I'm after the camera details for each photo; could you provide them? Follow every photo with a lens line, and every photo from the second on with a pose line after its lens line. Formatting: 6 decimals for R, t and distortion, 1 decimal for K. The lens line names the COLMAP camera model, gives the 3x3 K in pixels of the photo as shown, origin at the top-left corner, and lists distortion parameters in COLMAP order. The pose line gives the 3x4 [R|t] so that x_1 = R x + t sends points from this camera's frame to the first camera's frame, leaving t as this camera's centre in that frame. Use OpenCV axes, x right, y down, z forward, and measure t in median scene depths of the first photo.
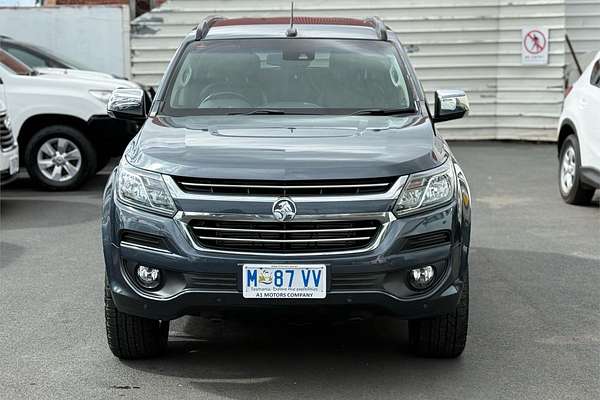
lens RADIAL K [[1264.7, 0, 300.4], [0, 1264.7, 201.0], [0, 0, 1]] dist [0.086203, 0.000000]
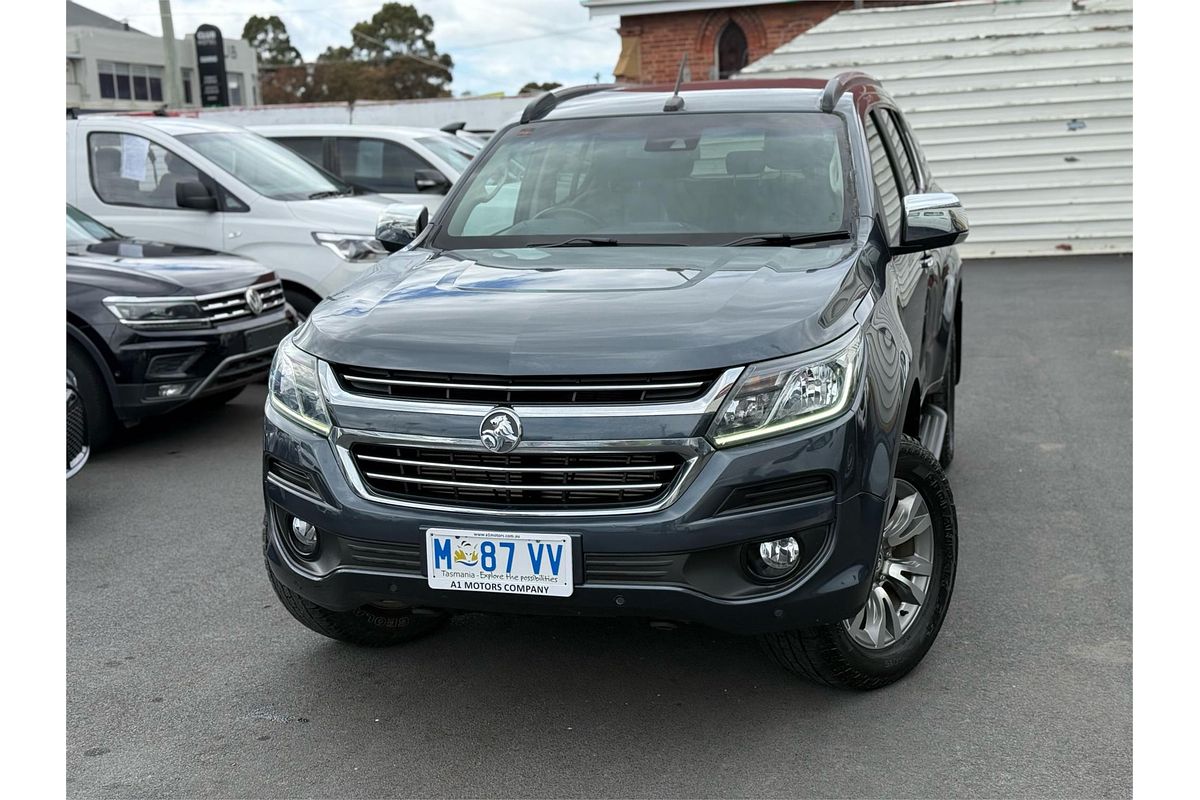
lens RADIAL K [[1435.3, 0, 567.4], [0, 1435.3, 411.1], [0, 0, 1]] dist [0.124623, 0.000000]
pose [[0.959306, 0.019827, -0.281671, 0.186592], [-0.001553, 0.997887, 0.064951, -0.041243], [0.282364, -0.061870, 0.957310, 0.413330]]
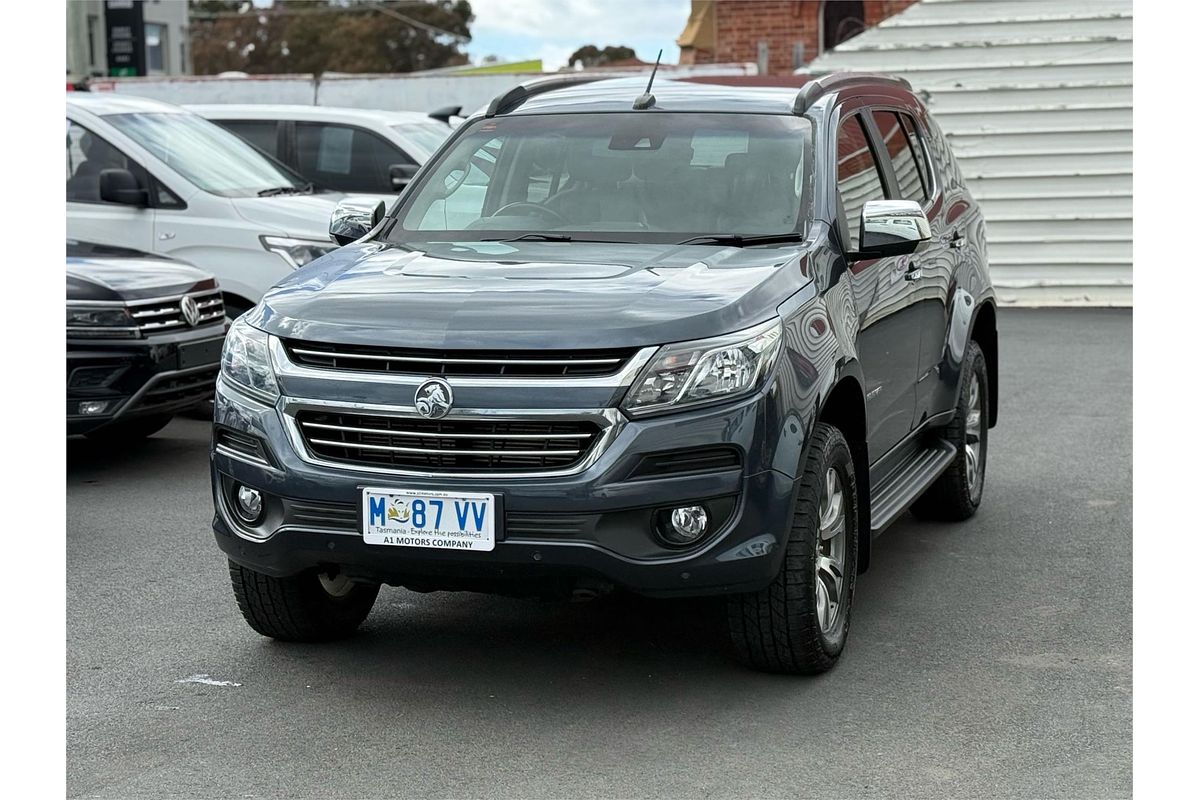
lens RADIAL K [[2221.6, 0, 604.6], [0, 2221.6, 394.9], [0, 0, 1]] dist [0.164852, 0.000000]
pose [[0.954190, 0.030450, -0.297647, 0.369771], [-0.032471, 0.999471, -0.001848, 0.004531], [0.297433, 0.011428, 0.954674, 0.028470]]
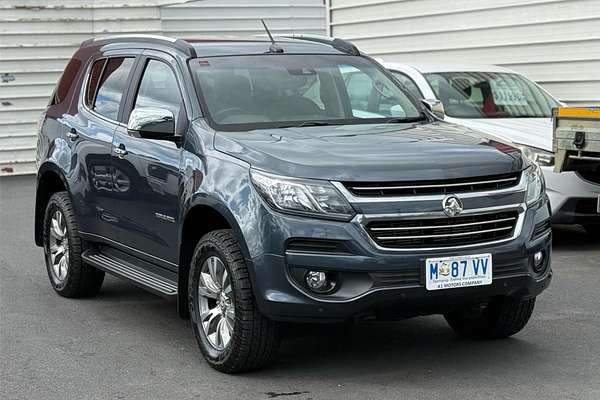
lens RADIAL K [[1307.5, 0, 299.6], [0, 1307.5, 201.5], [0, 0, 1]] dist [0.175047, 0.000000]
pose [[0.900563, -0.063368, 0.430083, -0.607072], [0.075826, 0.997050, -0.011869, 0.006511], [-0.428062, 0.043300, 0.902711, 0.041427]]
